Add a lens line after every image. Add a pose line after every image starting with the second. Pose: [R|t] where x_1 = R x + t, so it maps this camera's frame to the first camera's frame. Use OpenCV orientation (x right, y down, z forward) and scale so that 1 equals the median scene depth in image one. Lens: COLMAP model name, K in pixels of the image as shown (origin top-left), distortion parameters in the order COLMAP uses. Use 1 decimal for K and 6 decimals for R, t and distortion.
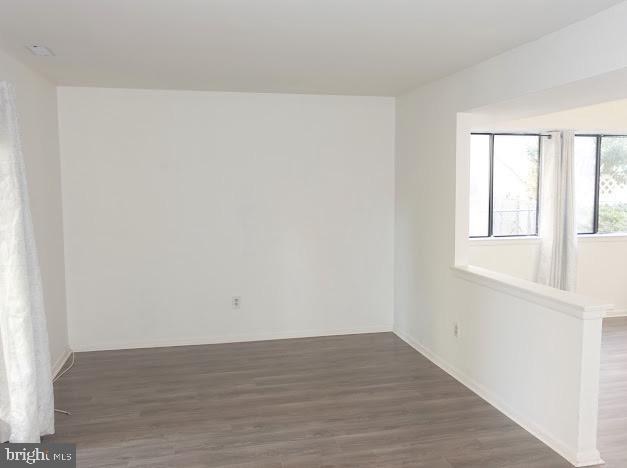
lens RADIAL K [[544.8, 0, 313.5], [0, 544.8, 234.0], [0, 0, 1]] dist [-0.011533, -0.002529]
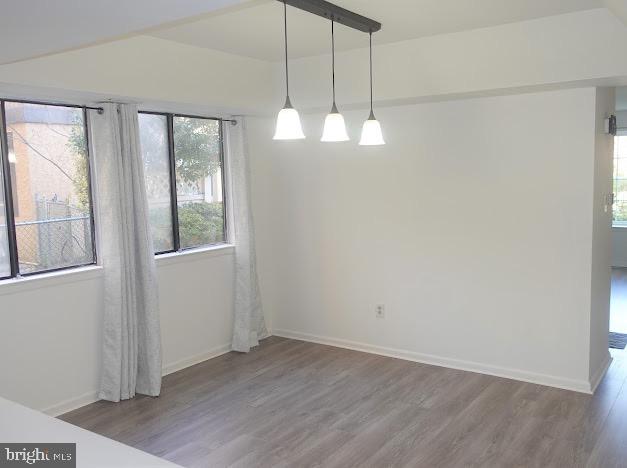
lens RADIAL K [[583.2, 0, 316.7], [0, 583.2, 223.6], [0, 0, 1]] dist [0.044809, 0.002252]
pose [[0.733502, -0.074755, 0.675564, 0.139291], [0.087932, 0.996017, 0.014741, -0.033202], [-0.673975, 0.048591, 0.737154, 0.314573]]
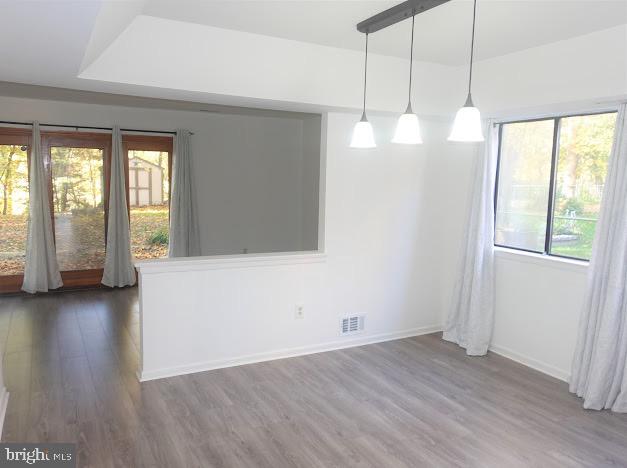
lens RADIAL K [[495.5, 0, 313.5], [0, 495.5, 234.0], [0, 0, 1]] dist [-0.005776, -0.003381]
pose [[0.286724, 0.119734, -0.950501, 0.966460], [-0.113041, 0.989456, 0.090542, -0.051802], [0.951321, 0.081485, 0.297236, 0.504735]]
